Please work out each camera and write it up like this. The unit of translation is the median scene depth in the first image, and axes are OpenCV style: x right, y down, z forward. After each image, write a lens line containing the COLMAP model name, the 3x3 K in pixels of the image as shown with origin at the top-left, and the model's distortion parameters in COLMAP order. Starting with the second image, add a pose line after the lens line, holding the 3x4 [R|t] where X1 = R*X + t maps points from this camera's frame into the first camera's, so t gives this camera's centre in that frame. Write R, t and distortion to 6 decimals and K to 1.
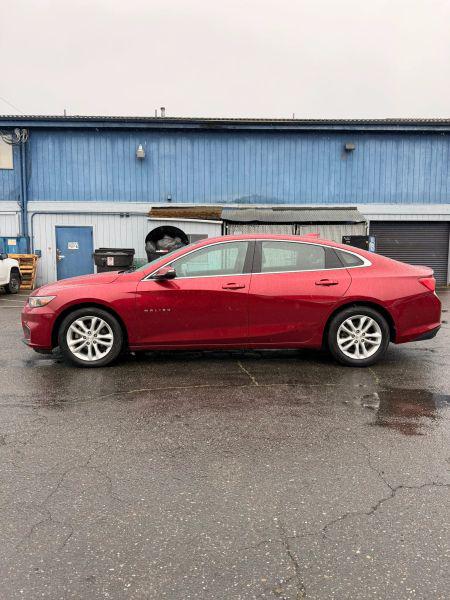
lens RADIAL K [[467.4, 0, 232.6], [0, 467.4, 299.5], [0, 0, 1]] dist [0.005798, -0.000805]
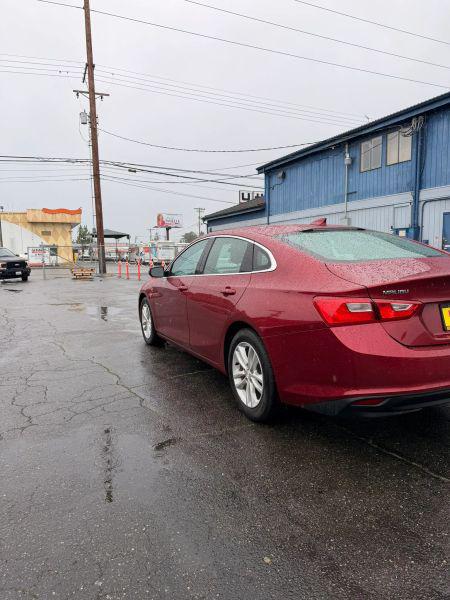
lens RADIAL K [[459.4, 0, 225.0], [0, 459.4, 300.0], [0, 0, 1]] dist [0.005195, -0.001334]
pose [[0.344949, 0.088623, -0.934428, 0.341119], [-0.056348, 0.995692, 0.073633, -0.029176], [0.936929, 0.027254, 0.348457, 0.287600]]
